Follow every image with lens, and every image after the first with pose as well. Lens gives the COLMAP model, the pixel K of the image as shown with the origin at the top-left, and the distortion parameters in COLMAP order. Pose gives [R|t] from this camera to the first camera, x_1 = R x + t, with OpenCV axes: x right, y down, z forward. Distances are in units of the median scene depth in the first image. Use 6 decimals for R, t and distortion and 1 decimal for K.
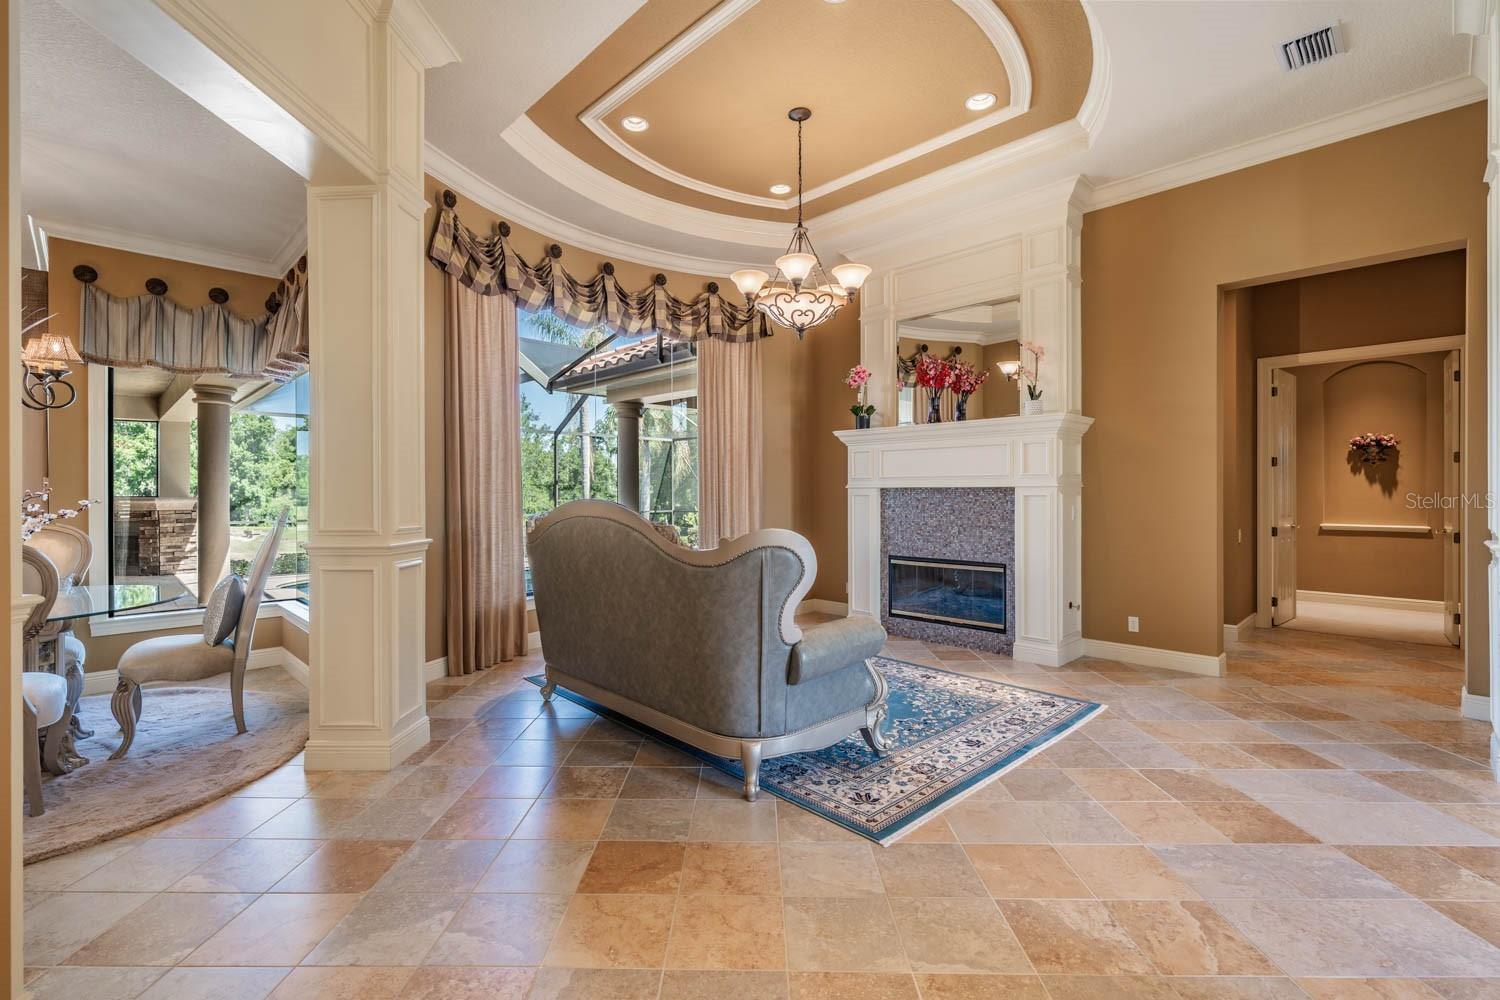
lens RADIAL K [[668.0, 0, 744.8], [0, 668.0, 495.6], [0, 0, 1]] dist [0.000183, 0.000036]
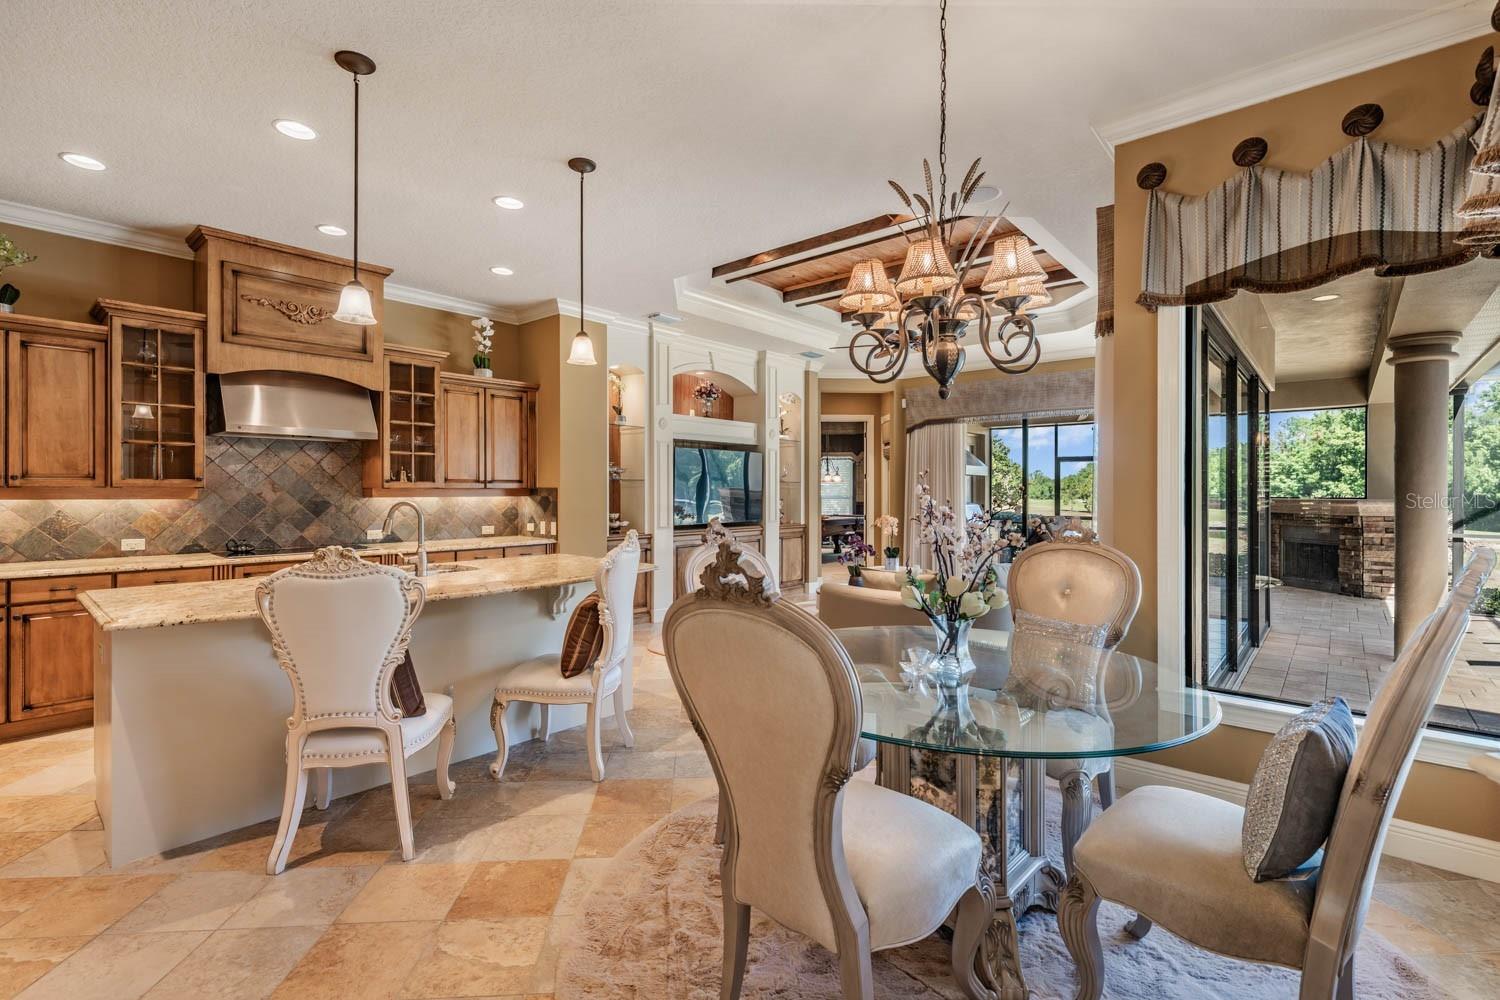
lens RADIAL K [[684.7, 0, 747.4], [0, 684.7, 492.9], [0, 0, 1]] dist [0.000726, 0.000139]
pose [[0.081859, 0.003383, -0.996638, -0.124955], [-0.003309, 0.999990, 0.003123, -0.004958], [0.996638, 0.003042, 0.081870, 0.202978]]
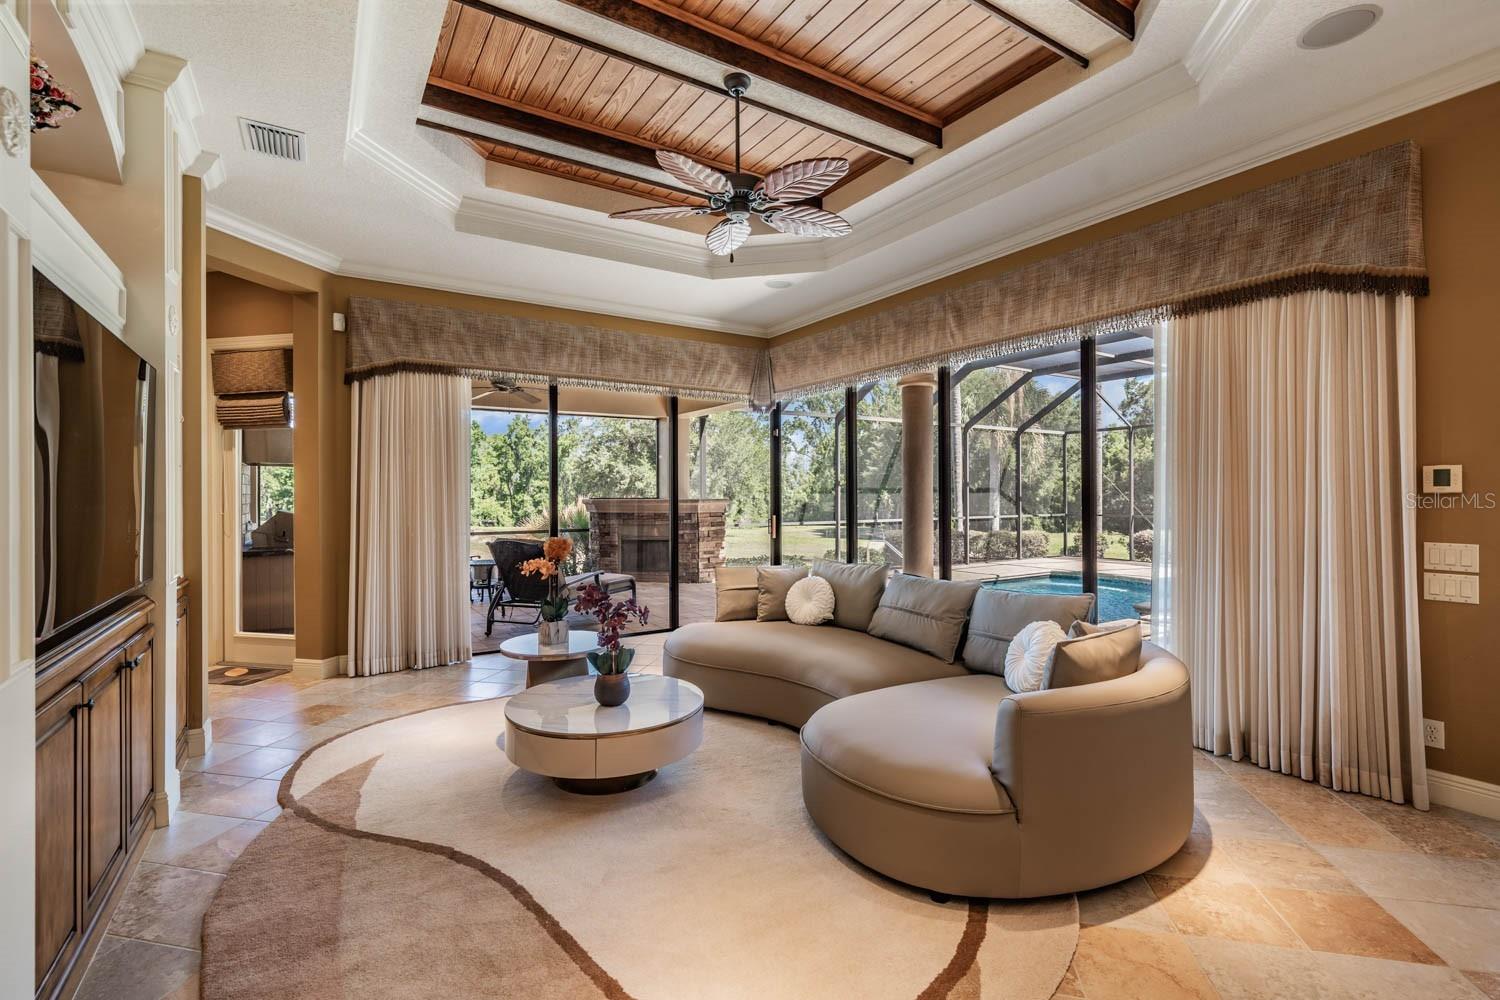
lens RADIAL K [[684.7, 0, 747.4], [0, 684.7, 492.9], [0, 0, 1]] dist [0.000726, 0.000139]
pose [[0.978670, -0.003253, -0.205414, -0.605790], [0.002009, 0.999978, -0.006265, 0.000638], [0.205430, 0.005719, 0.978655, 0.082753]]
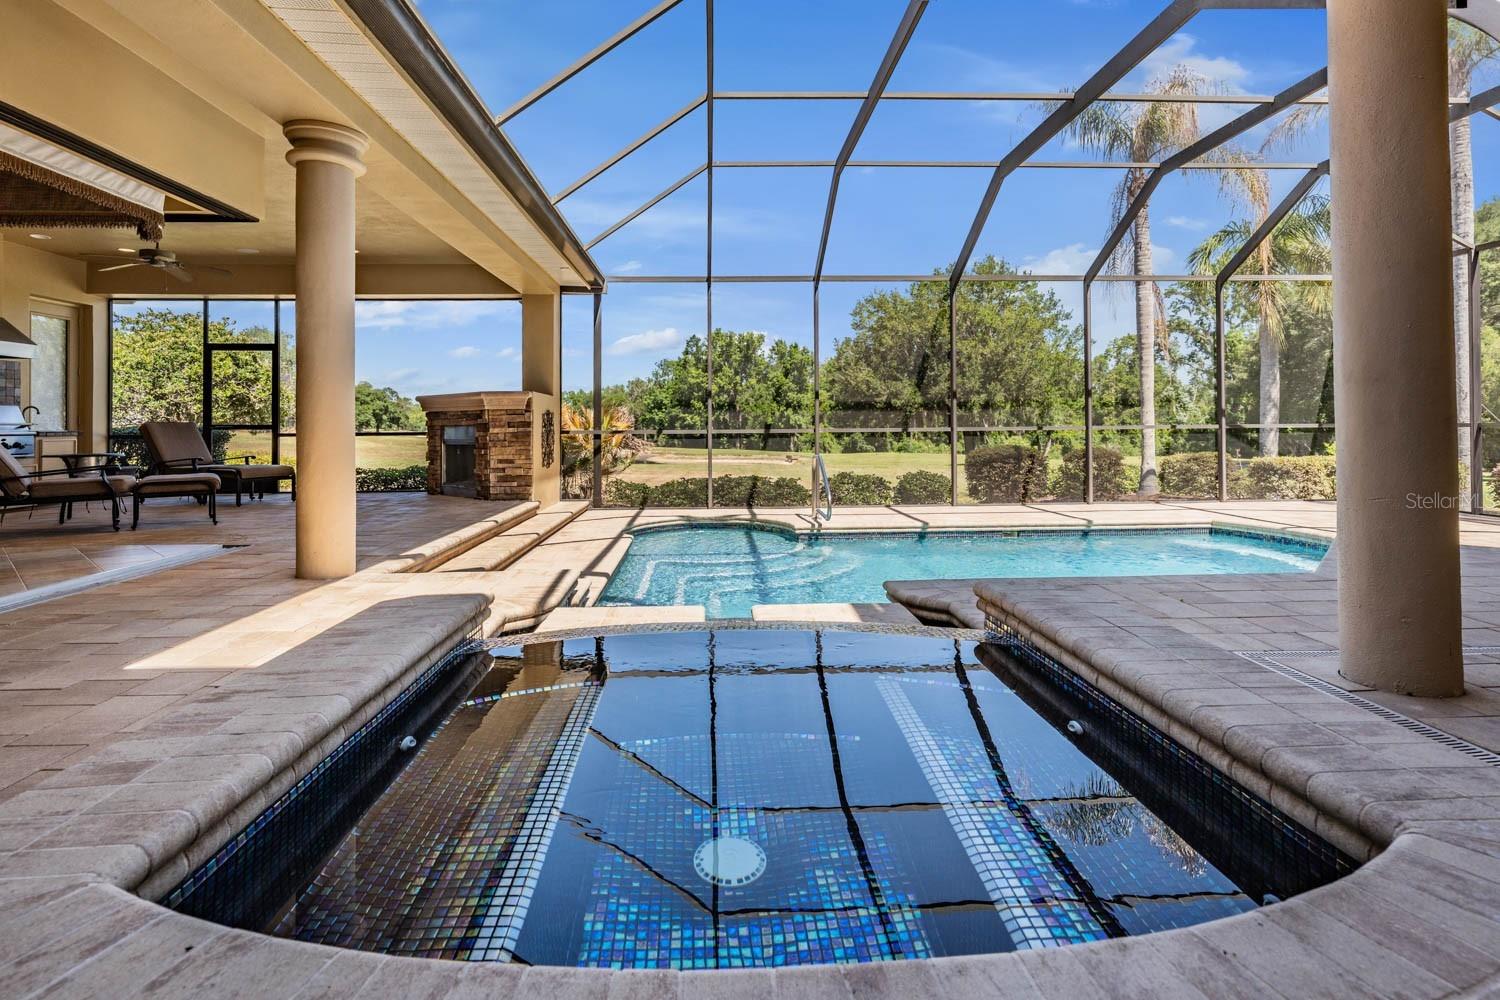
lens RADIAL K [[729.3, 0, 743.7], [0, 729.3, 421.8], [0, 0, 1]] dist [0.000783, 0.000075]
pose [[0.746137, -0.008487, -0.665738, -0.152302], [0.005023, 0.999962, -0.007118, 0.041620], [0.665773, 0.001967, 0.746152, 0.589700]]
